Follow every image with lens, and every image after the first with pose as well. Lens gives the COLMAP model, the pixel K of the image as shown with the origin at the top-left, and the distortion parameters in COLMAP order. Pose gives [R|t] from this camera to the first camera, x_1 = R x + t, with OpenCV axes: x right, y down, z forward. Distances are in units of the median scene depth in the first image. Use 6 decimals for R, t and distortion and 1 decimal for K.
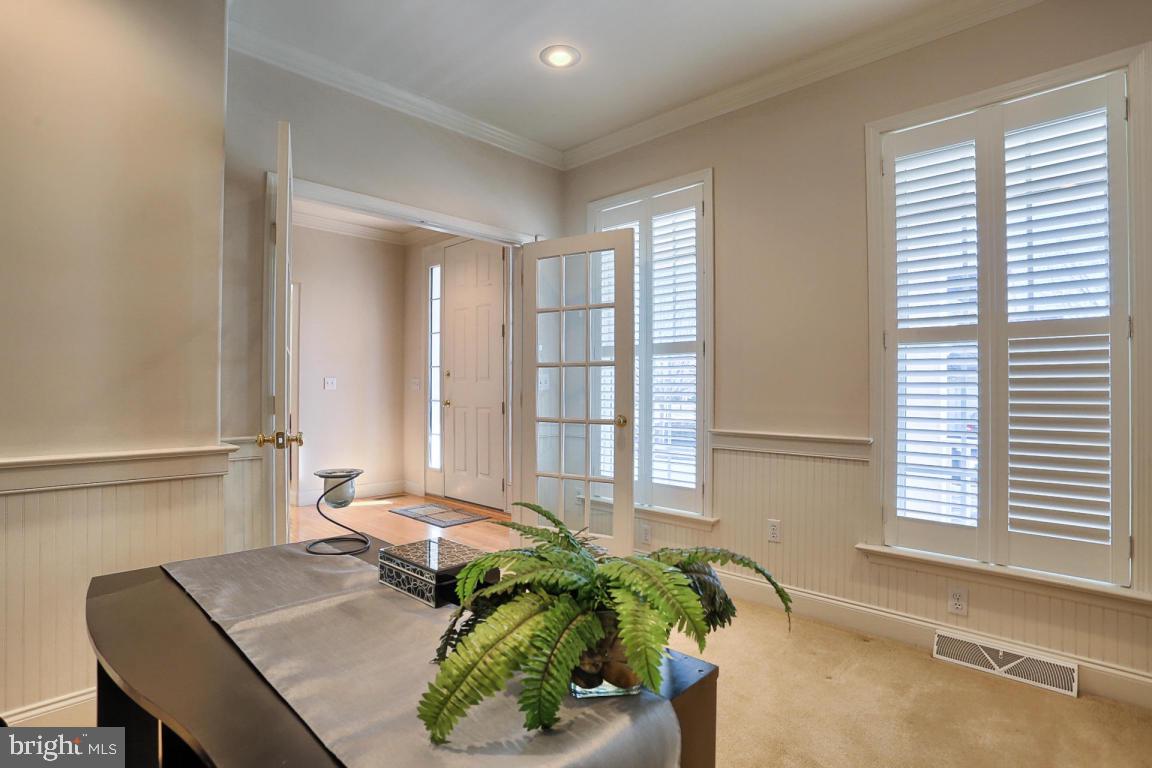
lens RADIAL K [[568.1, 0, 570.8], [0, 568.1, 385.0], [0, 0, 1]] dist [-0.037770, -0.000656]
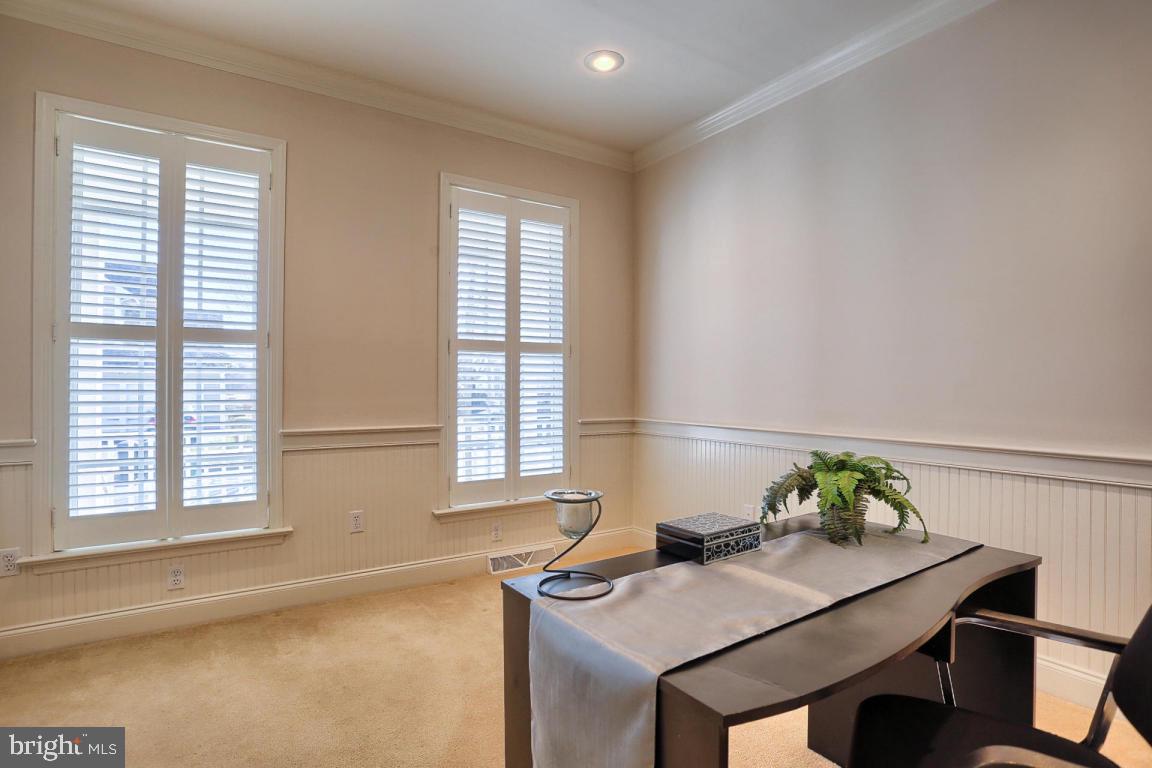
lens RADIAL K [[559.6, 0, 576.0], [0, 559.6, 384.0], [0, 0, 1]] dist [-0.096111, -0.000514]
pose [[0.216002, 0.002354, 0.976390, -0.621169], [-0.003704, 0.999992, -0.001591, 0.006238], [-0.976386, -0.003273, 0.216009, 0.451129]]
